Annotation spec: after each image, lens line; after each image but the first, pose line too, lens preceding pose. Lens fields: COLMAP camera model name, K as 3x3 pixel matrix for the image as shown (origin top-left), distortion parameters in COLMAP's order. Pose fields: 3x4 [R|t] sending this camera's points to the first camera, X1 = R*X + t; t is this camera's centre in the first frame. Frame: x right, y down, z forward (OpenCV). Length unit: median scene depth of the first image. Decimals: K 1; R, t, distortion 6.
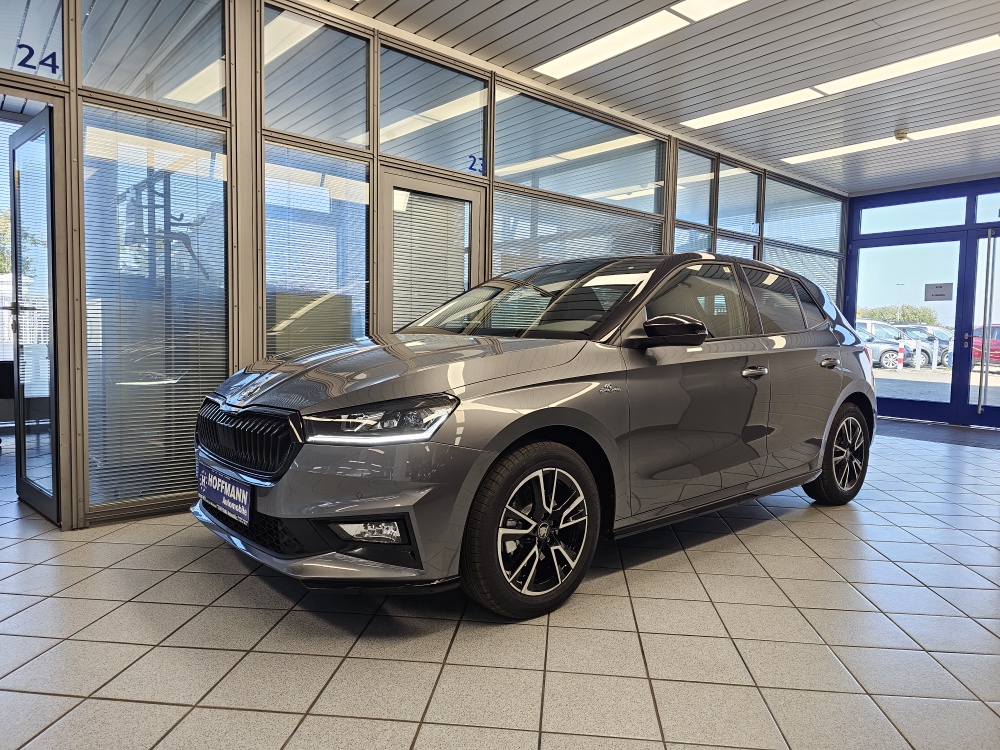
lens RADIAL K [[661.5, 0, 504.2], [0, 661.5, 373.3], [0, 0, 1]] dist [0.052975, -0.012357]
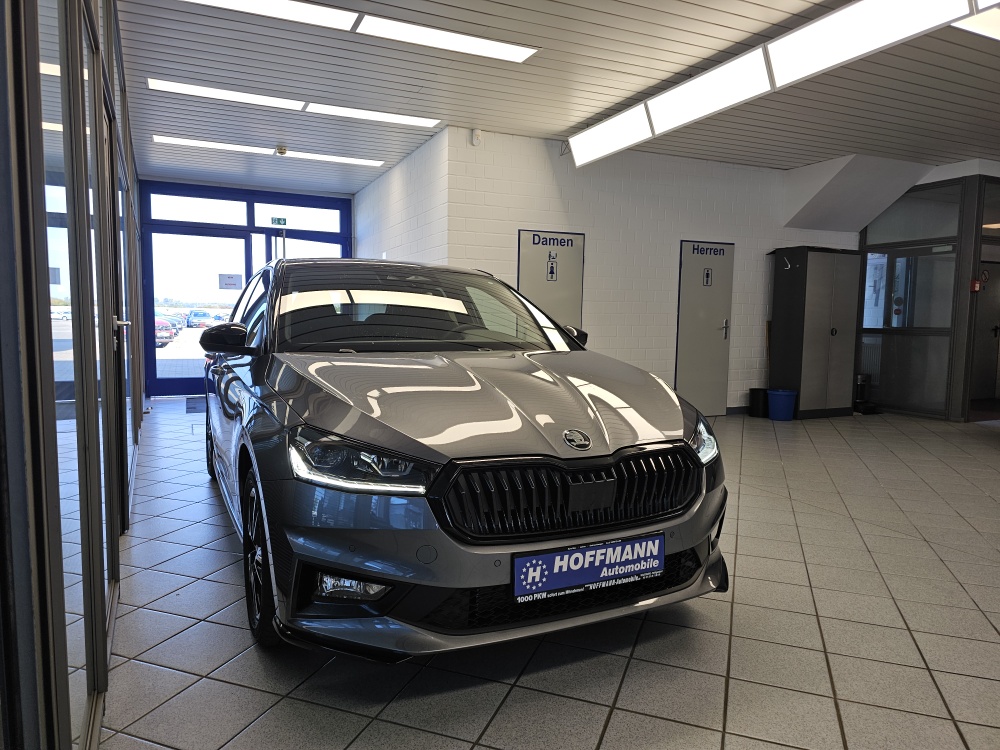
lens RADIAL K [[661.5, 0, 499.8], [0, 661.5, 376.0], [0, 0, 1]] dist [0.052975, -0.012357]
pose [[0.290074, -0.098695, 0.951901, -1.196906], [0.055244, 0.994736, 0.086302, -0.125220], [-0.955408, 0.027553, 0.294000, 0.866363]]
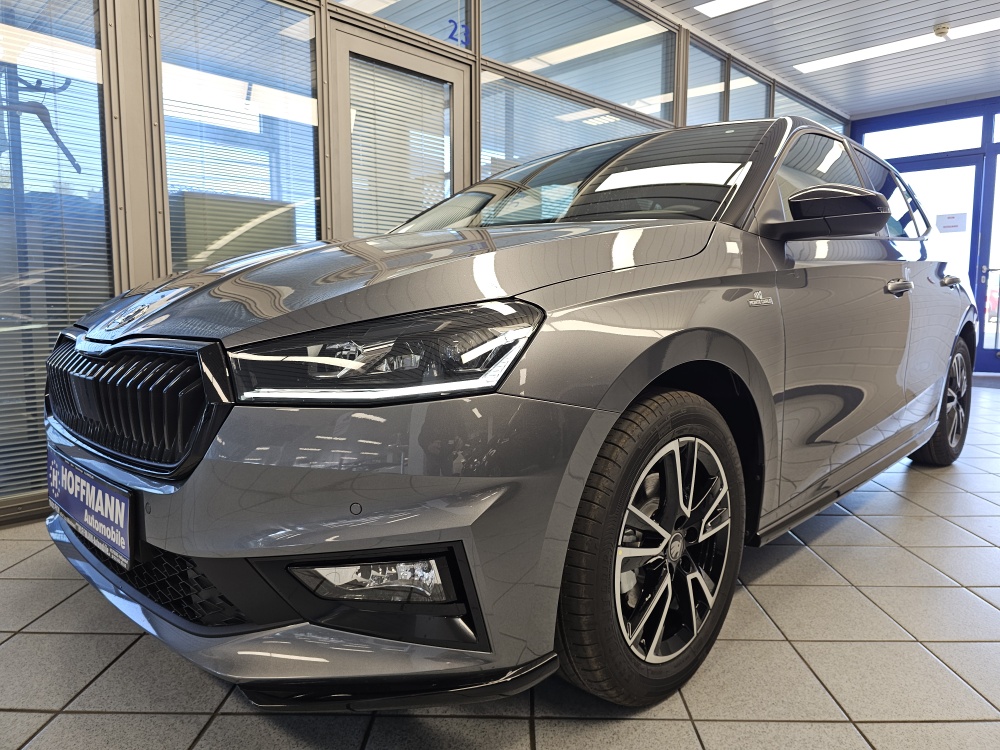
lens RADIAL K [[661.5, 0, 497.0], [0, 661.5, 374.6], [0, 0, 1]] dist [0.052975, -0.012357]
pose [[0.996851, -0.026215, 0.074833, -0.126113], [0.021879, 0.998066, 0.058178, 0.051475], [-0.076213, -0.056357, 0.995498, 0.437161]]
